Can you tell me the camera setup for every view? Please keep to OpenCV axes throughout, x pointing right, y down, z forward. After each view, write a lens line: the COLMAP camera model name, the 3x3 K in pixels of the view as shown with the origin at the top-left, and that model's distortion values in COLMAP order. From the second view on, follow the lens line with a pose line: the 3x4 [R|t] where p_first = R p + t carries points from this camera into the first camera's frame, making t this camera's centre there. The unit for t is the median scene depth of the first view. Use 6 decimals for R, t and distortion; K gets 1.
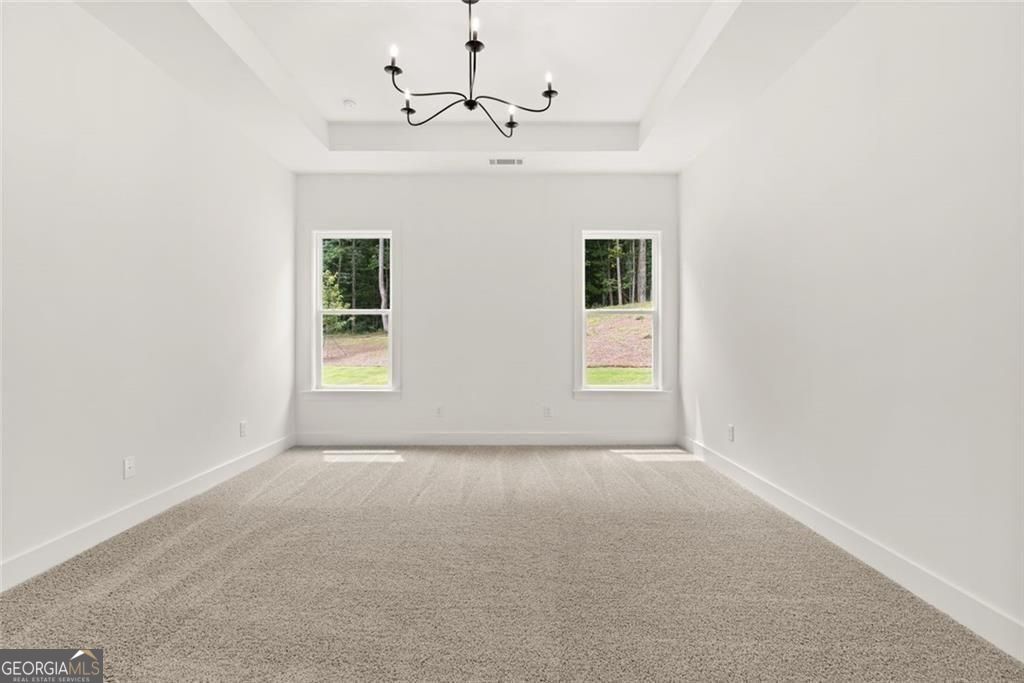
lens RADIAL K [[445.4, 0, 507.6], [0, 445.4, 332.4], [0, 0, 1]] dist [-0.004475, 0.000836]
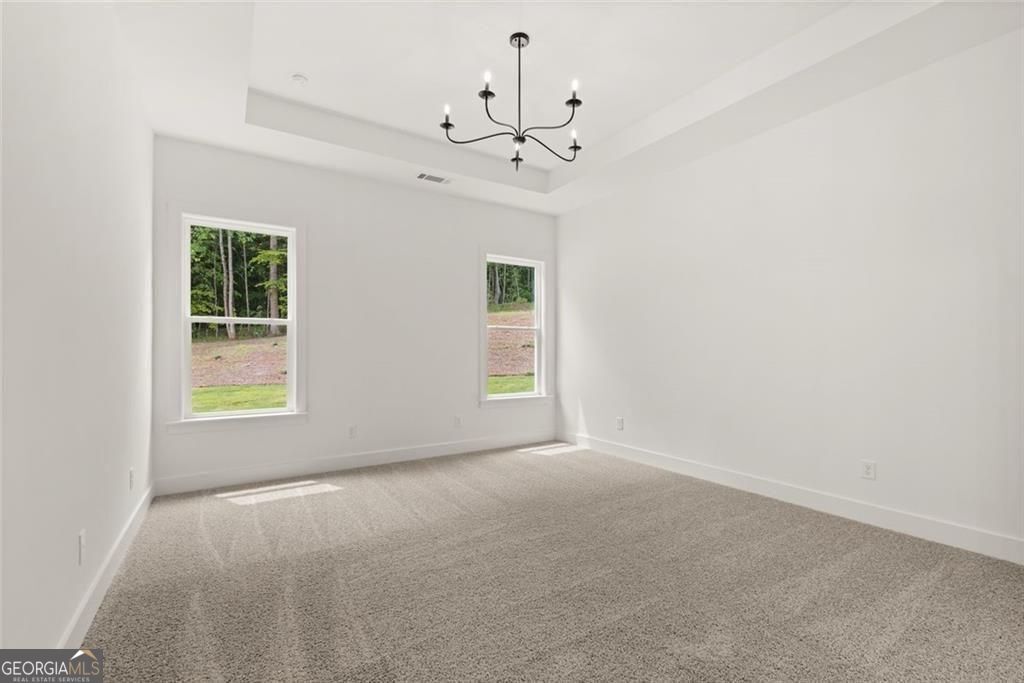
lens RADIAL K [[445.4, 0, 512.0], [0, 445.4, 340.9], [0, 0, 1]] dist [-0.004475, 0.000836]
pose [[0.842847, 0.009663, 0.538067, -0.411573], [-0.003118, 0.999910, -0.013073, 0.000426], [-0.538145, 0.009341, 0.842801, 0.049716]]
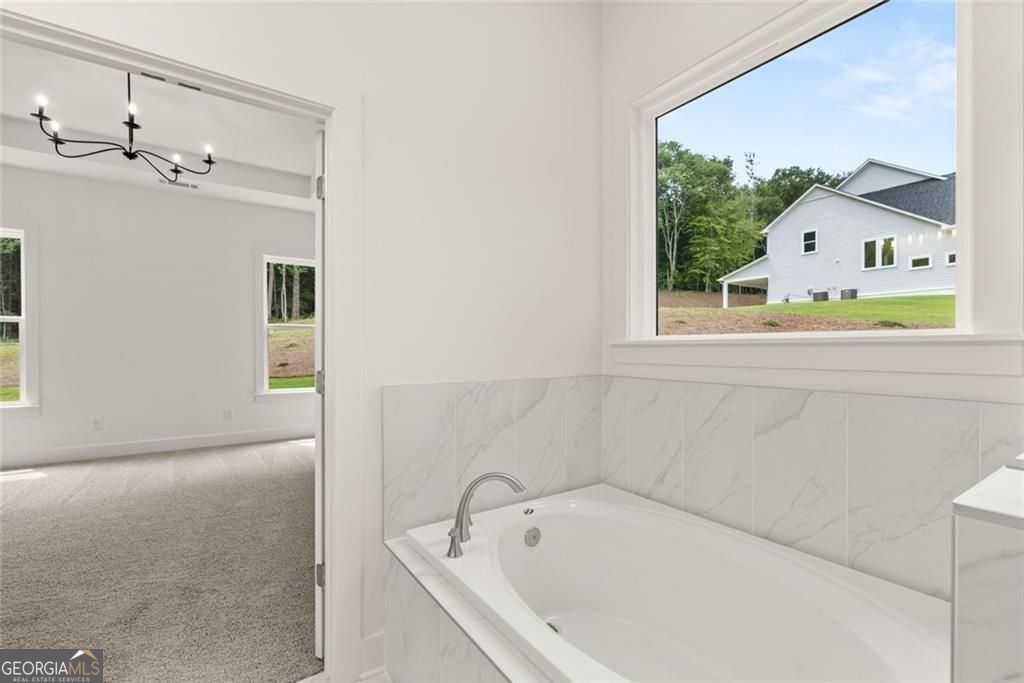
lens RADIAL K [[445.4, 0, 515.7], [0, 445.4, 352.3], [0, 0, 1]] dist [-0.004475, 0.000836]
pose [[0.820520, -0.004906, 0.571596, 0.050173], [-0.007269, 0.999793, 0.019016, -0.005210], [-0.571571, -0.019758, 0.820314, -0.356047]]
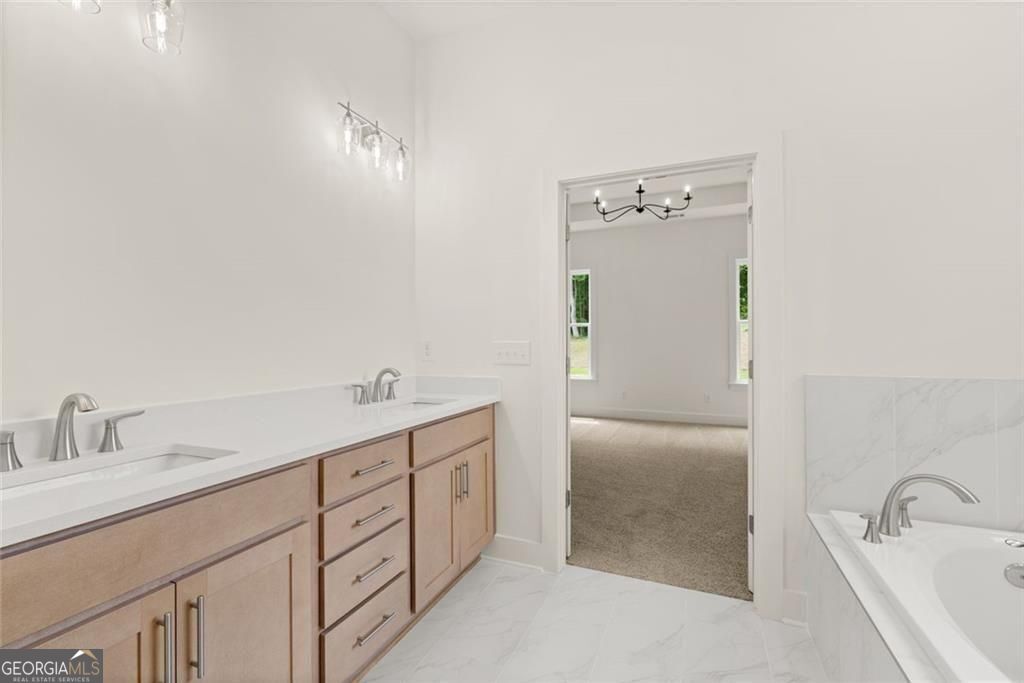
lens RADIAL K [[445.4, 0, 511.9], [0, 445.4, 340.6], [0, 0, 1]] dist [-0.004475, 0.000836]
pose [[0.920391, -0.005148, -0.390966, 0.081042], [0.008080, 0.999950, 0.005855, -0.007264], [0.390917, -0.008548, 0.920386, -0.489694]]
